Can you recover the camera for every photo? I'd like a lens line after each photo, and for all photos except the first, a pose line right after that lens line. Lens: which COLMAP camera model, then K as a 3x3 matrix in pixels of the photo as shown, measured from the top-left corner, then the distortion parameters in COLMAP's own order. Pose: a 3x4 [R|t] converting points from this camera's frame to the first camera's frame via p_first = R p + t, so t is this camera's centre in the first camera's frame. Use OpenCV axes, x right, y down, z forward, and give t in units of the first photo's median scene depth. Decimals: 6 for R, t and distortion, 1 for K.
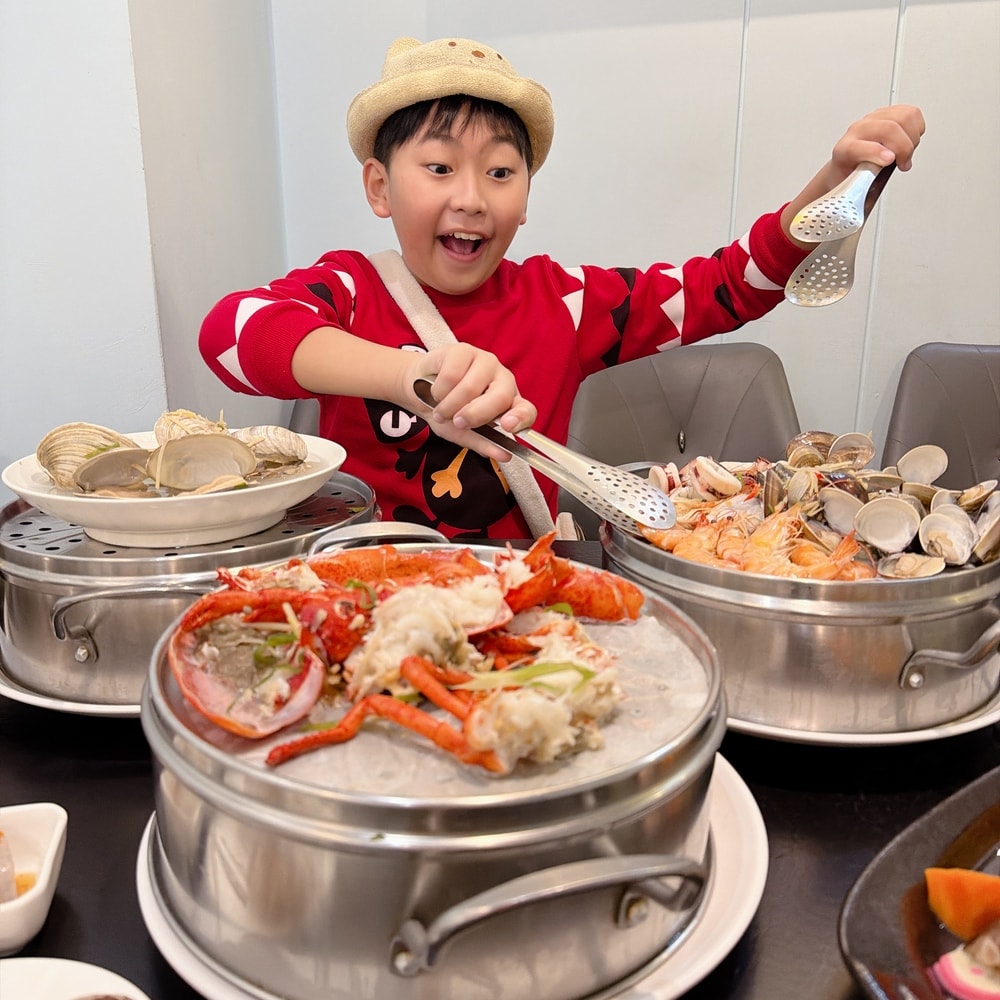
lens RADIAL K [[950.2, 0, 500.0], [0, 950.2, 500.0], [0, 0, 1]] dist [0.110639, -0.207219]
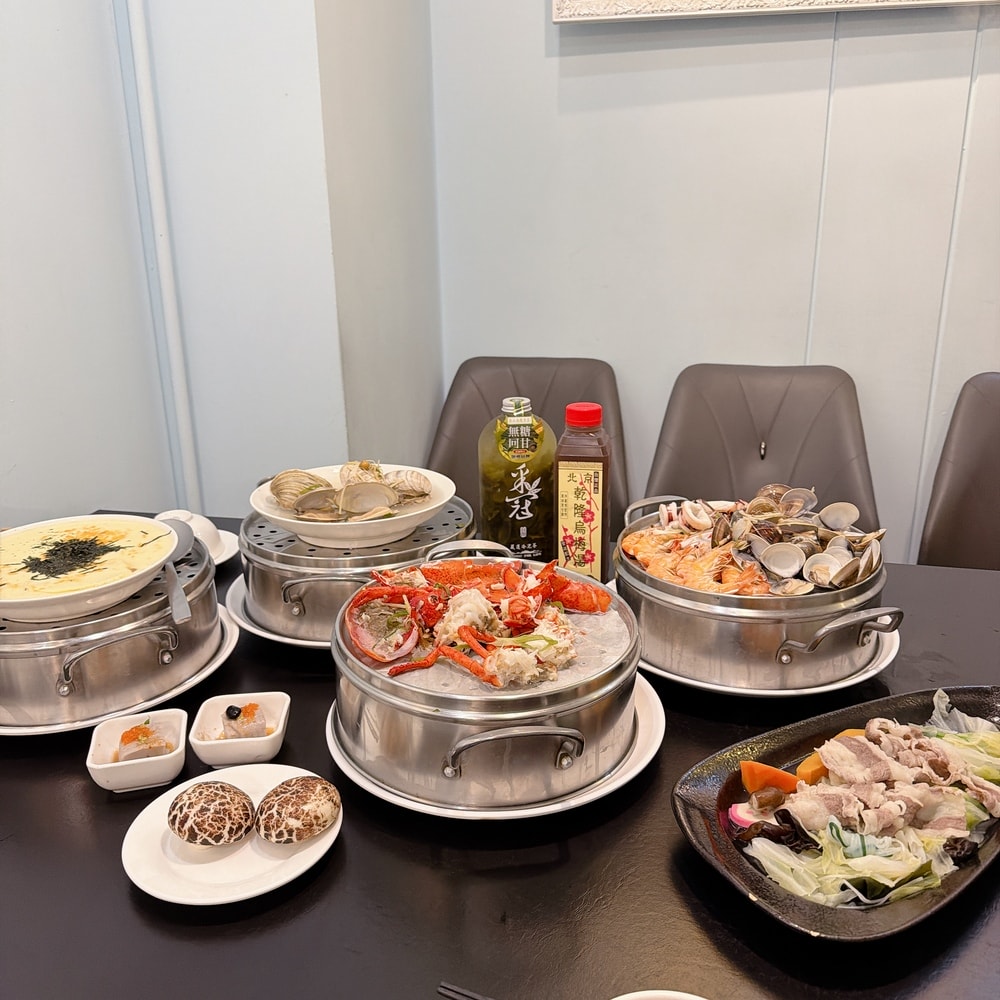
lens RADIAL K [[928.6, 0, 500.0], [0, 928.6, 500.0], [0, 0, 1]] dist [0.119256, -0.000299]
pose [[0.985897, 0.038892, -0.162773, 0.252781], [-0.031987, 0.998482, 0.044831, -0.165689], [0.164269, -0.038992, 0.985645, -0.772008]]
